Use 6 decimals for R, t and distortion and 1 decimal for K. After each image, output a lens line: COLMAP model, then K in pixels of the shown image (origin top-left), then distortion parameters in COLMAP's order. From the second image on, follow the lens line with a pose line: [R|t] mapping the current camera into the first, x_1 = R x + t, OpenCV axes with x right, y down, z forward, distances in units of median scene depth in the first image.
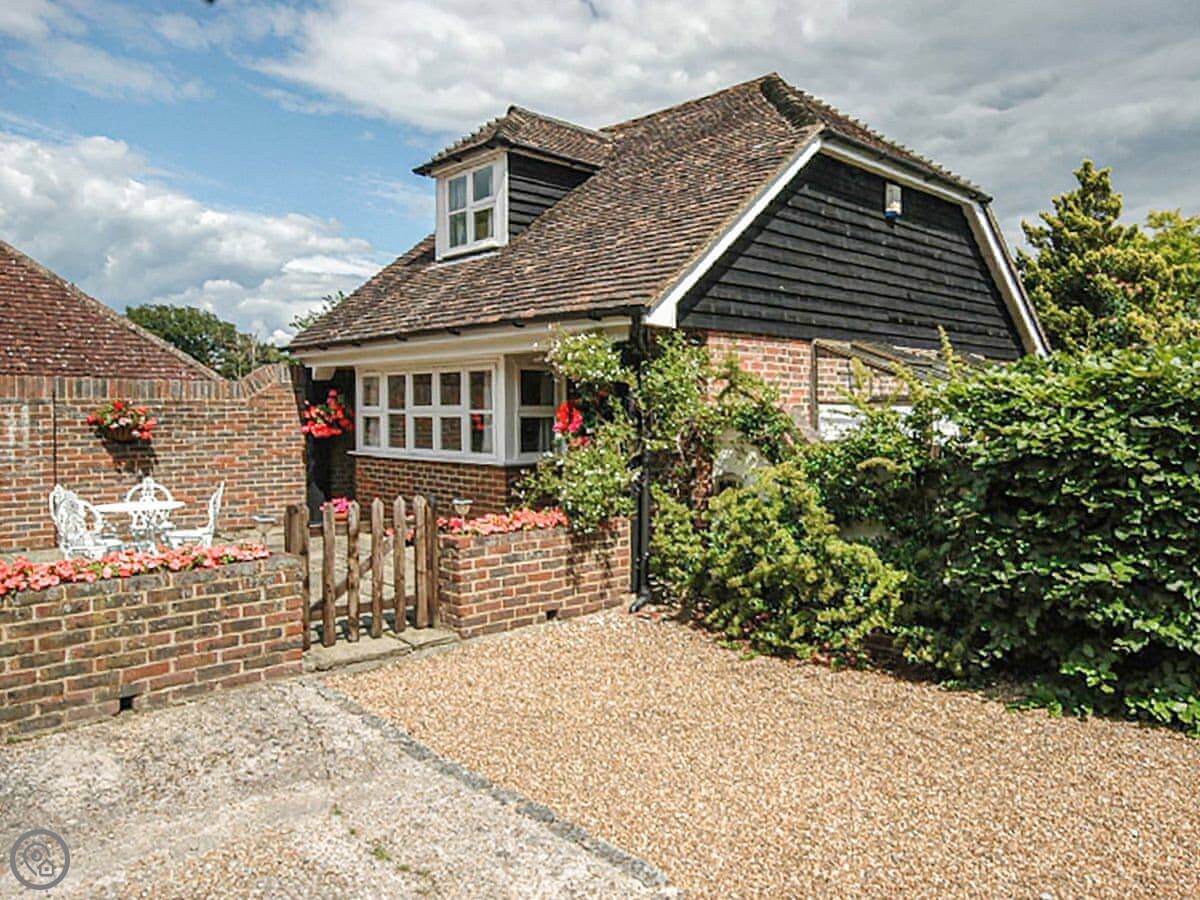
lens RADIAL K [[842.3, 0, 670.7], [0, 842.3, 431.0], [0, 0, 1]] dist [0.003833, 0.002282]
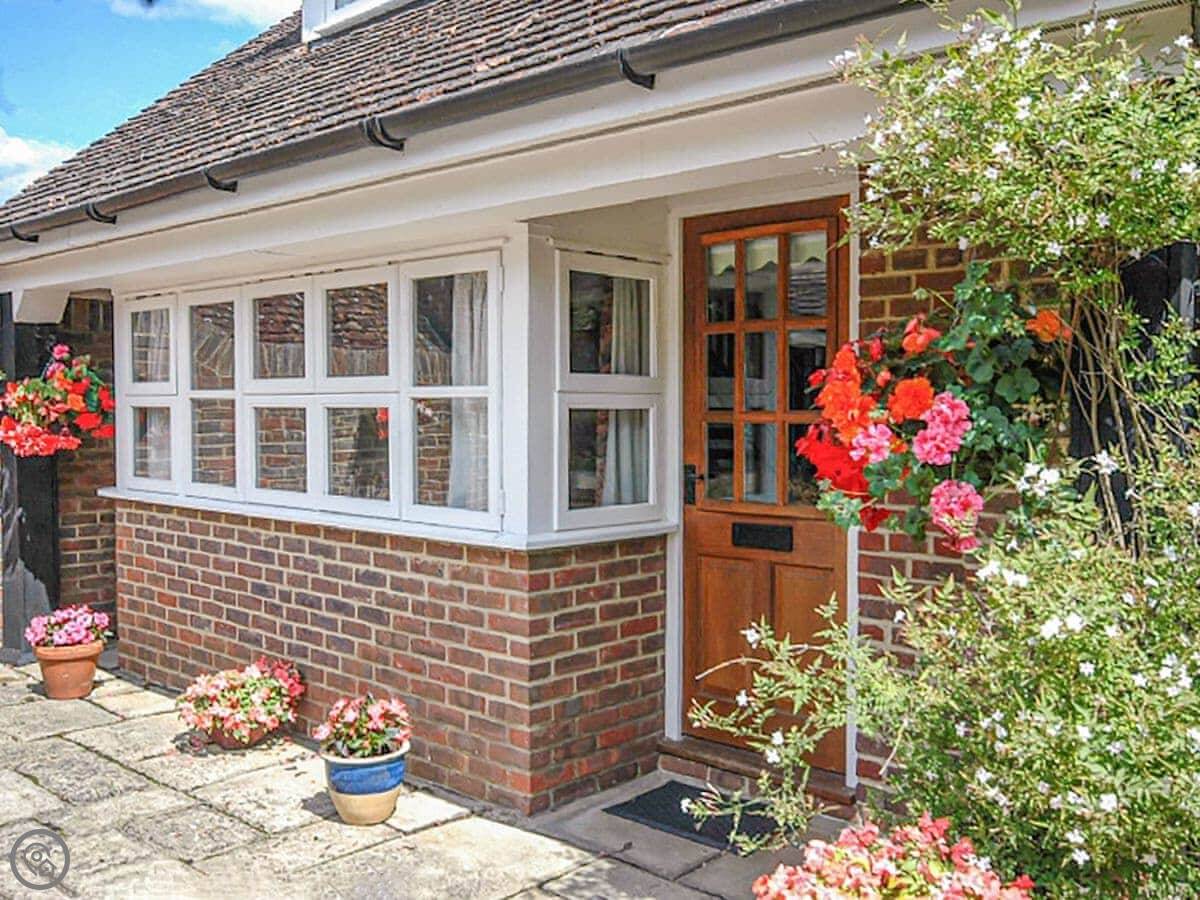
lens RADIAL K [[1129.8, 0, 600.8], [0, 1129.8, 449.9], [0, 0, 1]] dist [0.039226, 0.000000]
pose [[0.999985, 0.003088, 0.004538, -0.152885], [-0.003152, 0.999894, 0.014243, -0.005271], [-0.004494, -0.014257, 0.999888, 0.491864]]
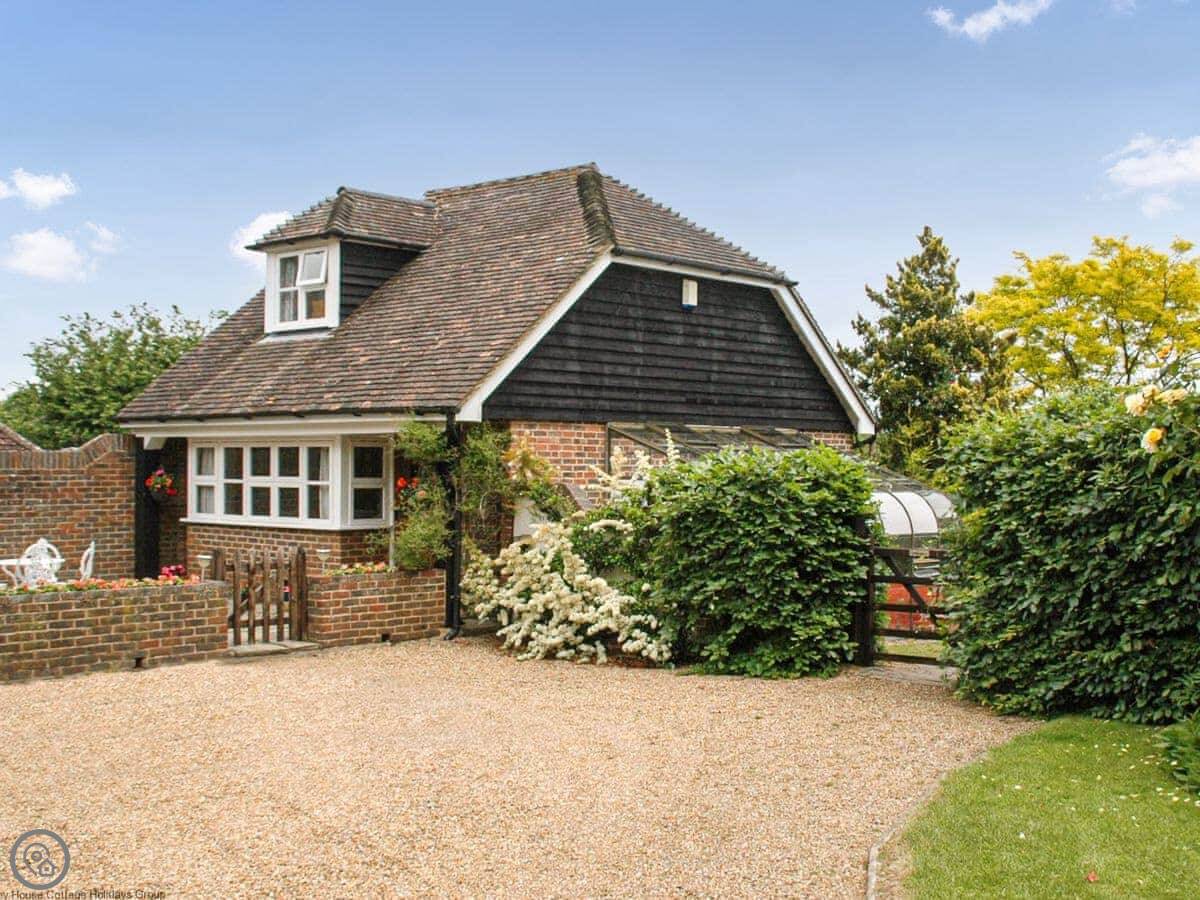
lens RADIAL K [[1372.0, 0, 603.6], [0, 1372.0, 450.0], [0, 0, 1]] dist [-0.069128, 0.000000]
pose [[0.999083, 0.004475, 0.042587, 0.074059], [-0.002977, 0.999377, -0.035170, -0.003288], [-0.042718, 0.035011, 0.998474, -0.796155]]
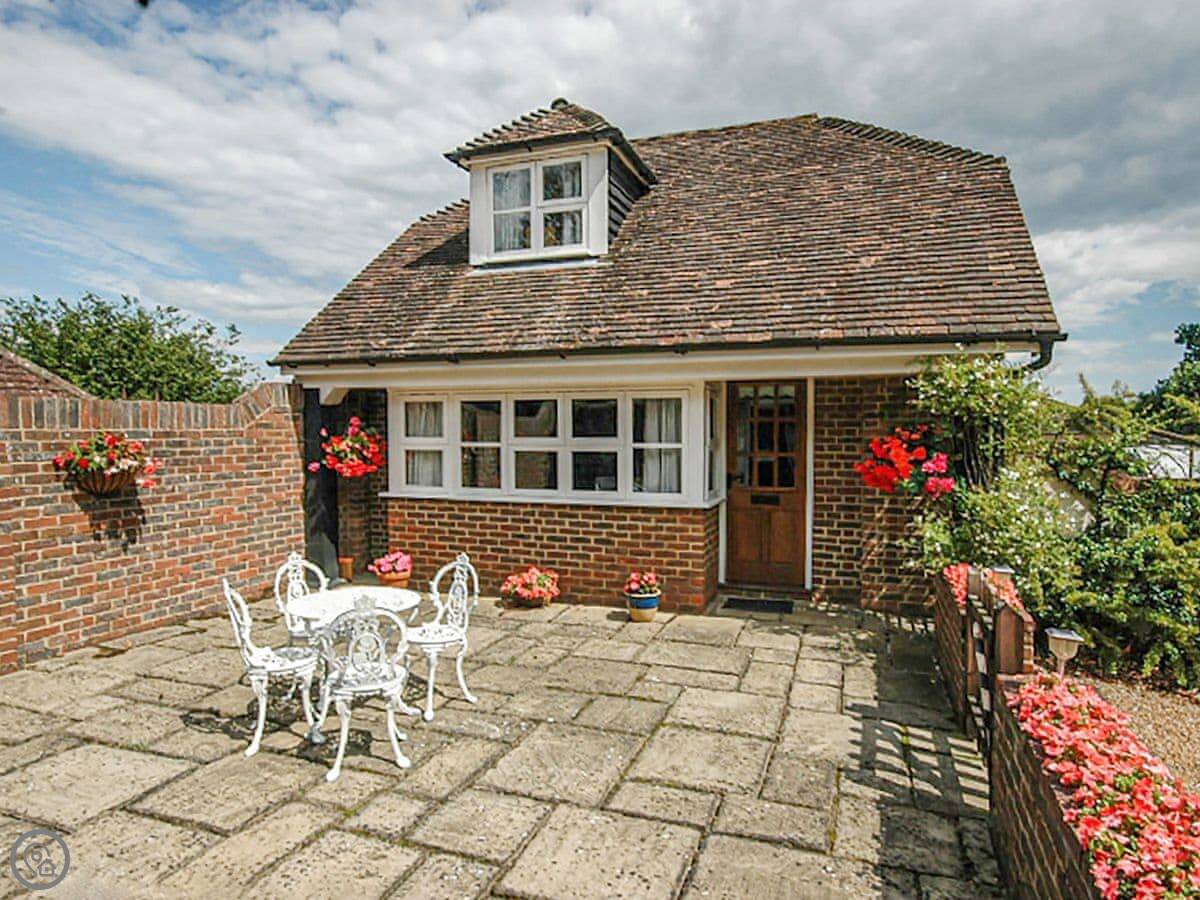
lens RADIAL K [[709.7, 0, 599.9], [0, 709.7, 453.6], [0, 0, 1]] dist [0.002537, 0.001045]
pose [[0.916373, -0.013703, 0.400090, -0.528902], [0.010204, 0.999889, 0.010876, -0.021641], [-0.400194, -0.005884, 0.916411, 0.337071]]
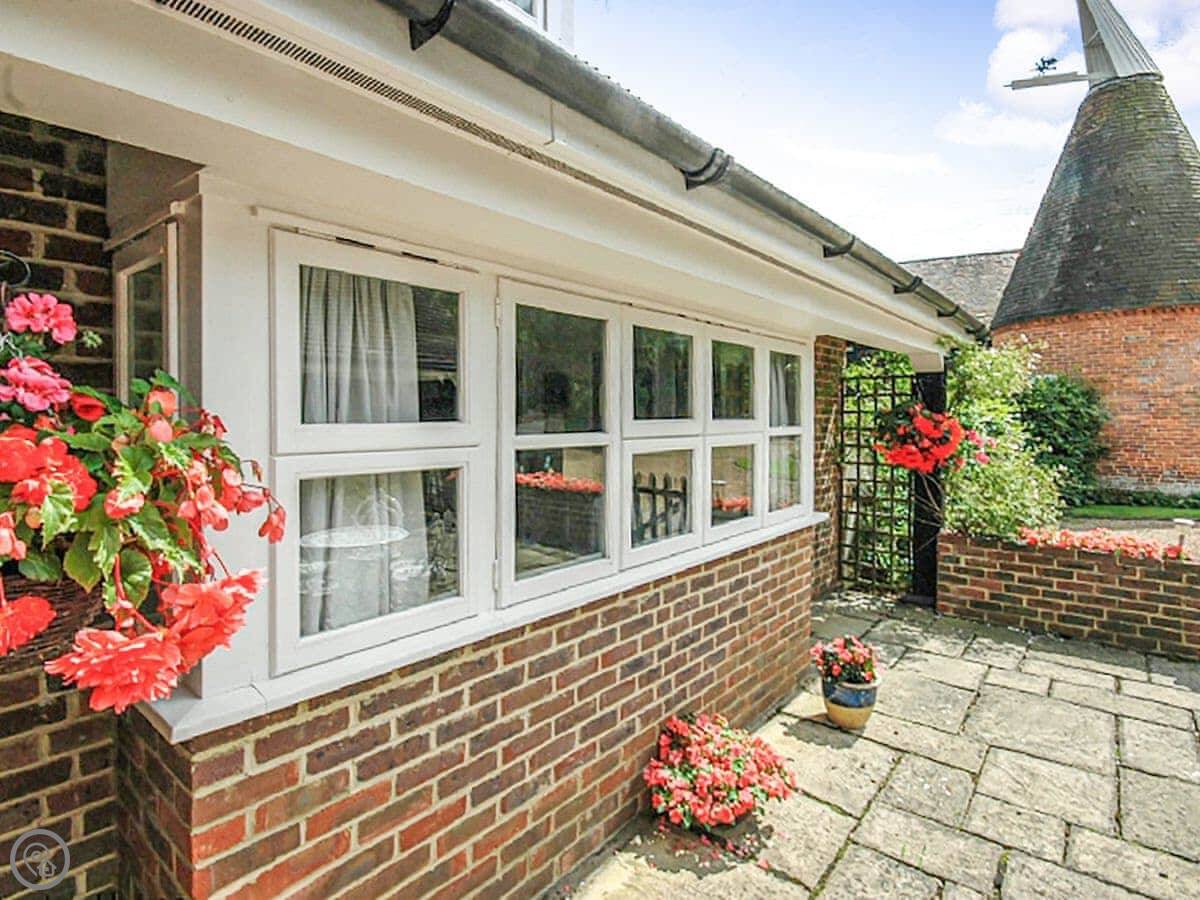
lens RADIAL K [[644.2, 0, 592.5], [0, 644.2, 427.3], [0, 0, 1]] dist [0.003301, -0.000410]
pose [[-0.084866, -0.025045, 0.996078, -0.574486], [0.012717, 0.999575, 0.026217, -0.035115], [-0.996311, 0.014892, -0.084512, 1.076550]]
